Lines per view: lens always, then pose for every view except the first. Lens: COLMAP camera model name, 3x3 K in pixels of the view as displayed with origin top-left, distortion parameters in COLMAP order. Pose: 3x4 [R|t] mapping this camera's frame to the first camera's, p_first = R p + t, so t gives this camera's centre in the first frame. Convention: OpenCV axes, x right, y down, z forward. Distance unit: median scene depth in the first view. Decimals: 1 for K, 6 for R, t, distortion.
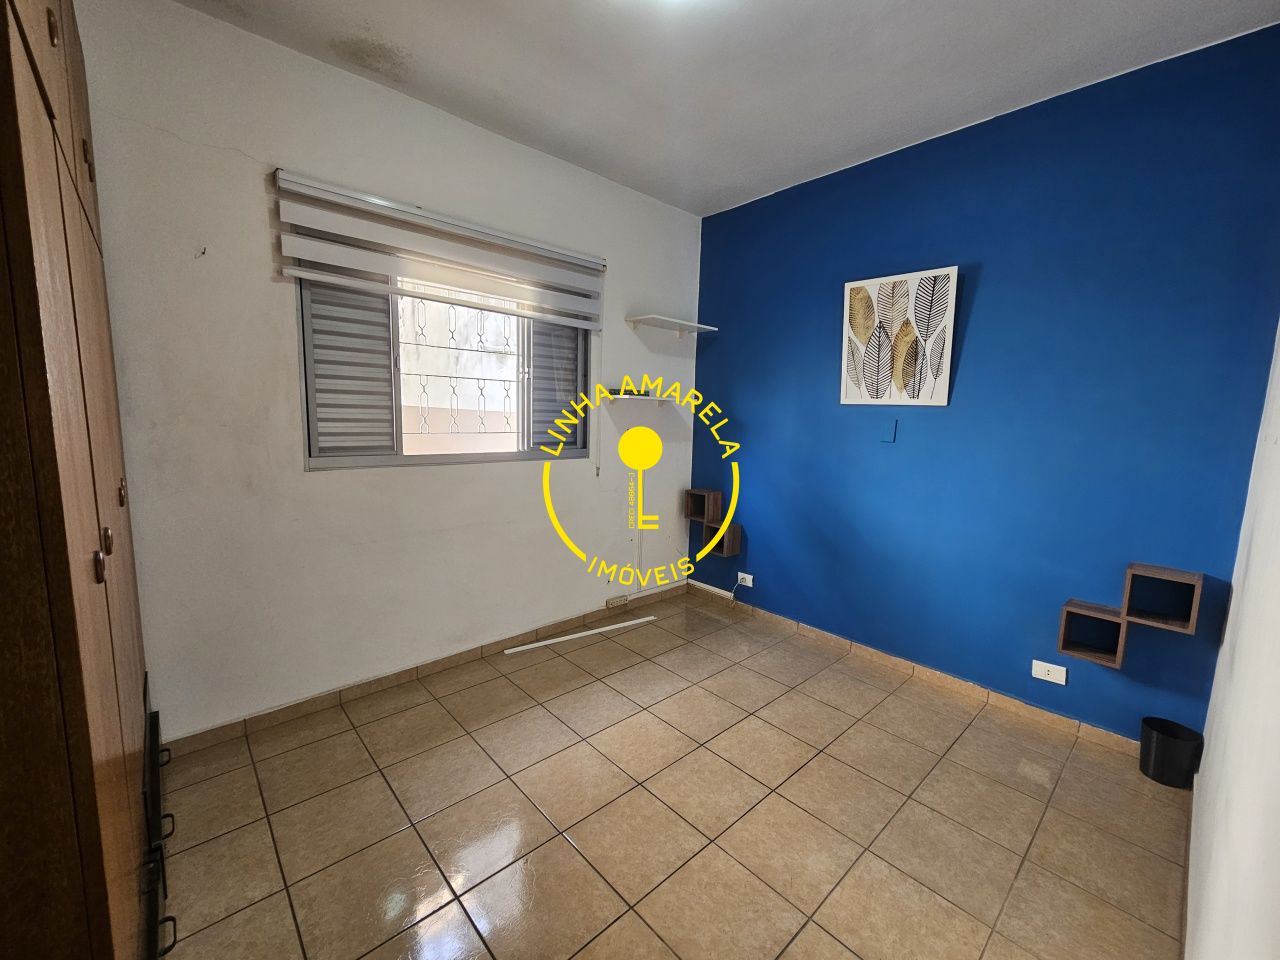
lens RADIAL K [[523.7, 0, 643.3], [0, 523.7, 477.3], [0, 0, 1]] dist [0.000241, -0.000093]
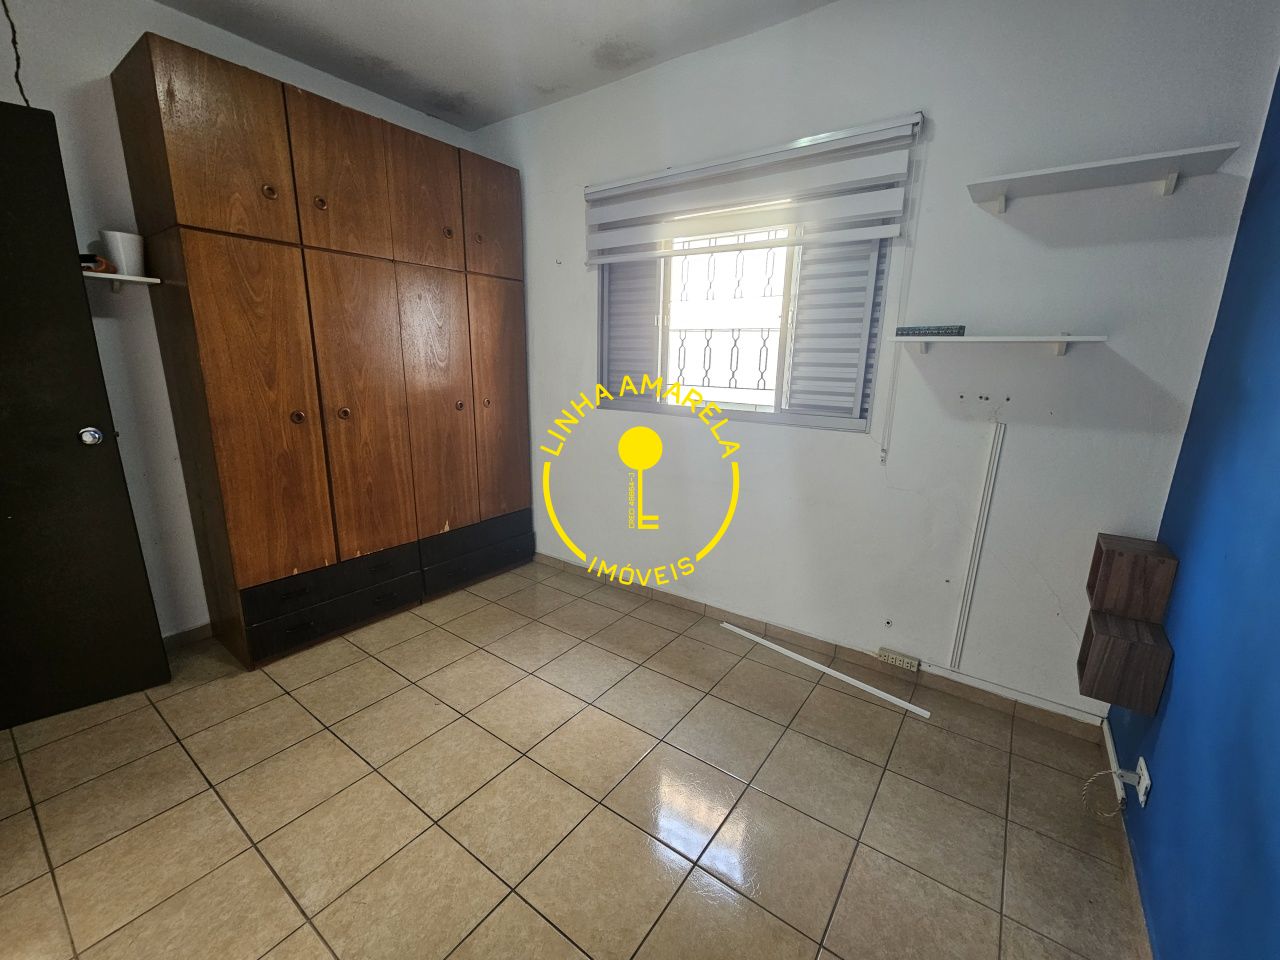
lens RADIAL K [[523.7, 0, 643.3], [0, 523.7, 477.3], [0, 0, 1]] dist [0.000241, -0.000093]
pose [[0.202849, 0.191937, -0.960215, 0.612481], [-0.133852, 0.976832, 0.166982, -0.066550], [0.970018, 0.094655, 0.223841, 0.682923]]
